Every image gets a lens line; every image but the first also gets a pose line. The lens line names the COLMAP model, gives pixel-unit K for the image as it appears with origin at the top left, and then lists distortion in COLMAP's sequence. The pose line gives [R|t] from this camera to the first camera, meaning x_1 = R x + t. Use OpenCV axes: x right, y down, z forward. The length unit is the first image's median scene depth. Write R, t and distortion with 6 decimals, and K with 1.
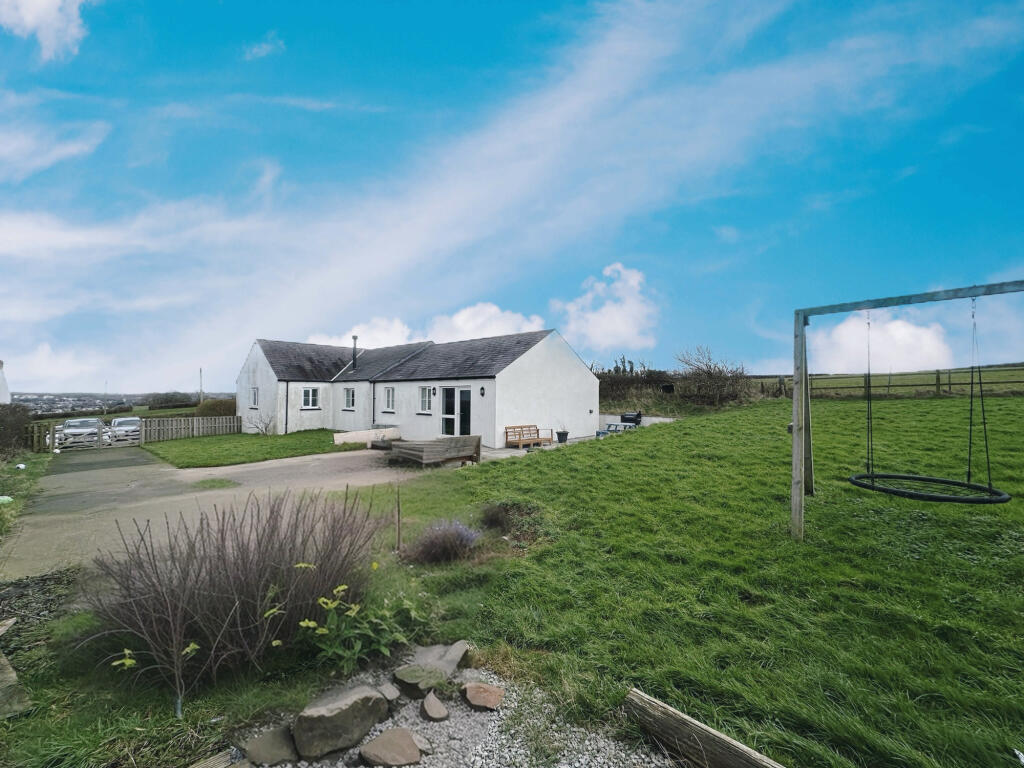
lens RADIAL K [[414.1, 0, 508.6], [0, 414.1, 388.1], [0, 0, 1]] dist [0.002735, 0.000117]
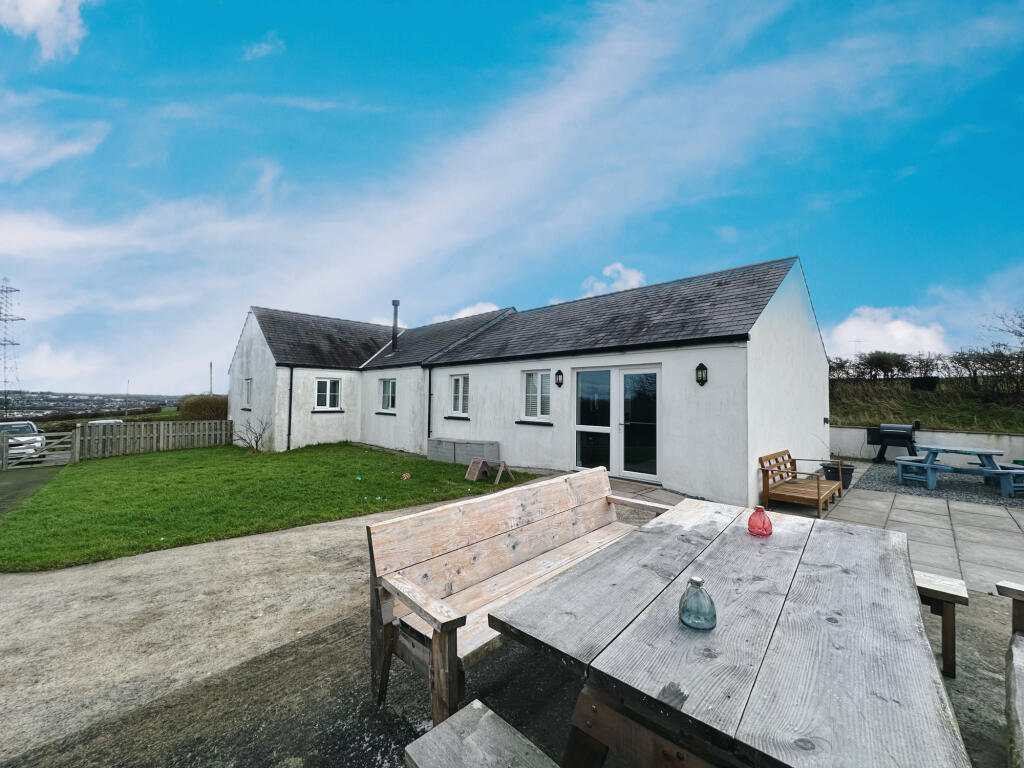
lens RADIAL K [[414.1, 0, 514.9], [0, 414.1, 383.7], [0, 0, 1]] dist [0.002735, 0.000117]
pose [[0.998826, 0.006646, -0.047985, -0.162788], [-0.007653, 0.999754, -0.020836, 0.019652], [0.047835, 0.021179, 0.998631, 0.384383]]
